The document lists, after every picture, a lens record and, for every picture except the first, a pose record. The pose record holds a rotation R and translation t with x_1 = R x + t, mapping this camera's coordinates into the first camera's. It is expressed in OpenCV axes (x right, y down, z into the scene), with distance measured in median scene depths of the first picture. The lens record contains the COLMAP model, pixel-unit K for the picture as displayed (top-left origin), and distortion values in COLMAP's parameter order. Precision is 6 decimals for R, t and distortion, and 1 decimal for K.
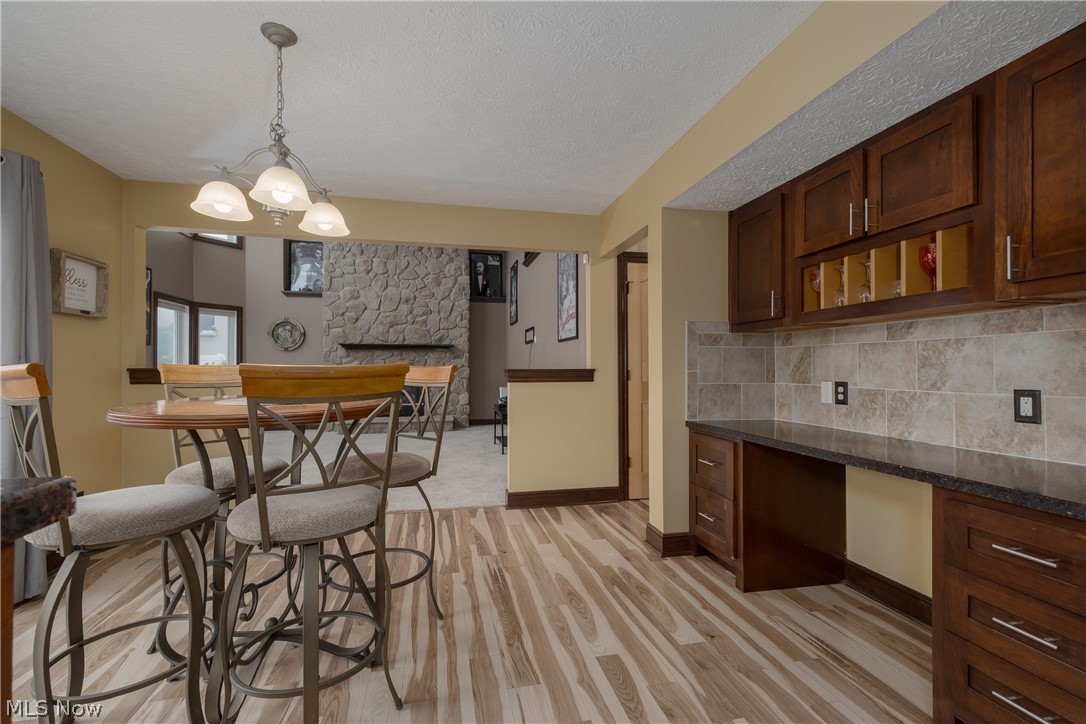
lens RADIAL K [[467.5, 0, 540.8], [0, 467.5, 363.0], [0, 0, 1]] dist [0.014711, -0.002829]
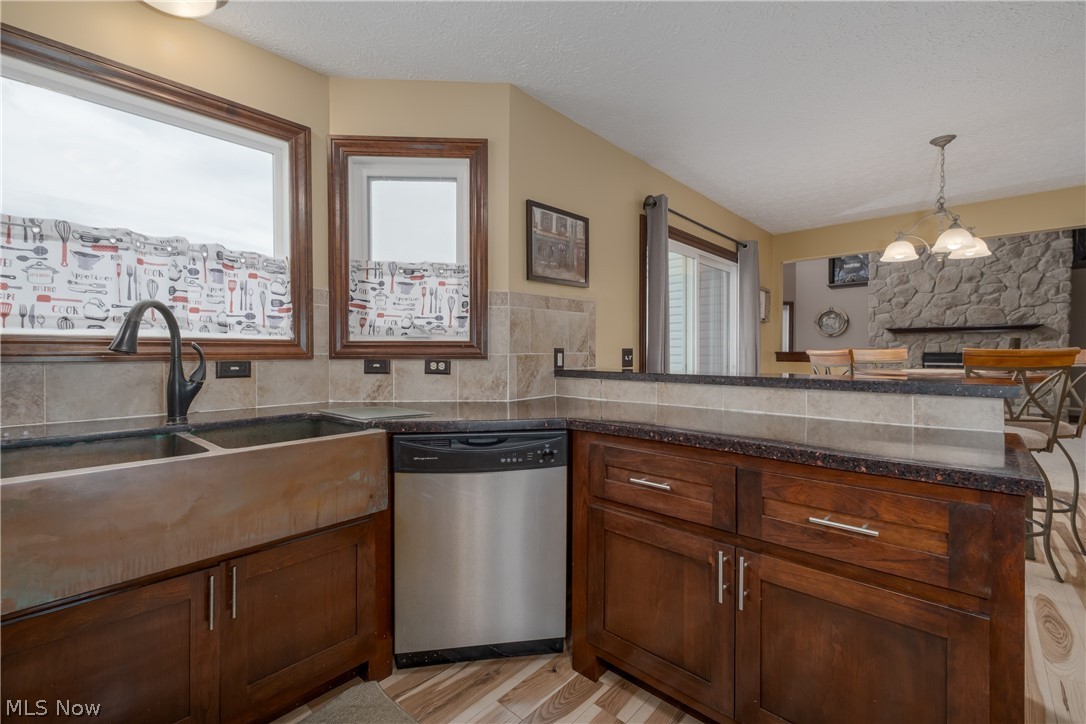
lens RADIAL K [[467.5, 0, 547.7], [0, 467.5, 357.9], [0, 0, 1]] dist [0.014711, -0.002829]
pose [[0.576958, 0.010673, -0.816704, -0.004071], [0.008588, 0.999780, 0.019132, -0.001902], [0.816728, -0.018053, 0.576740, -0.225840]]
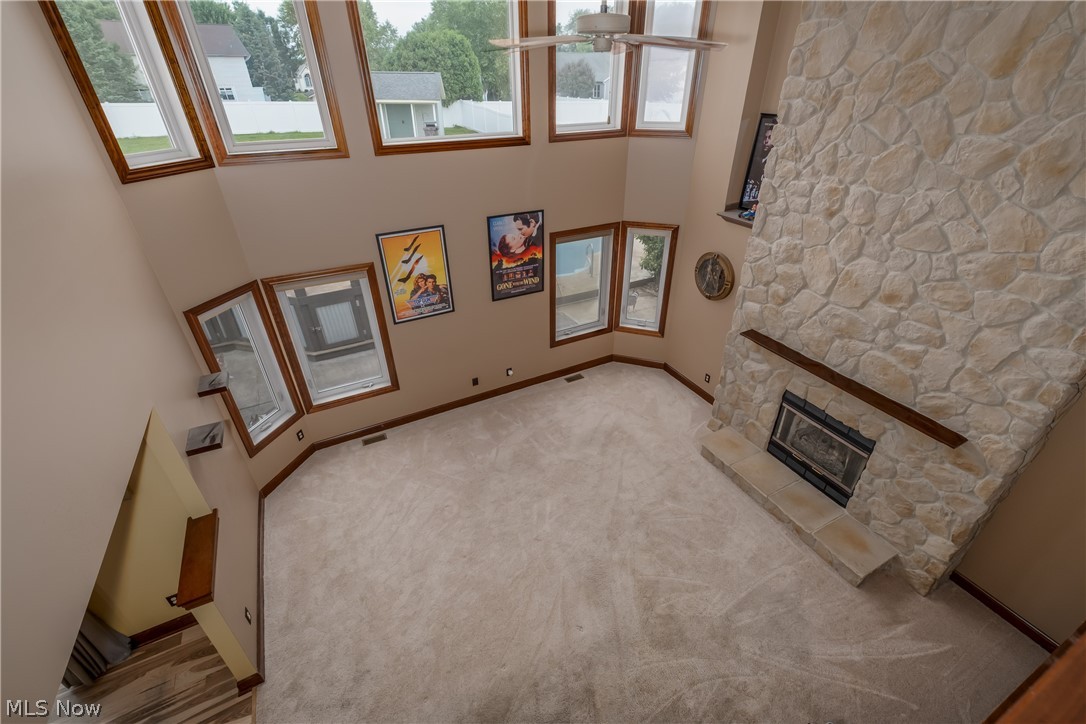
lens RADIAL K [[467.5, 0, 543.6], [0, 467.5, 357.2], [0, 0, 1]] dist [0.014711, -0.002829]
pose [[0.262188, 0.499349, -0.825777, 0.013989], [0.019193, 0.852845, 0.521811, -0.321806], [0.964826, -0.152662, 0.214022, 0.600060]]
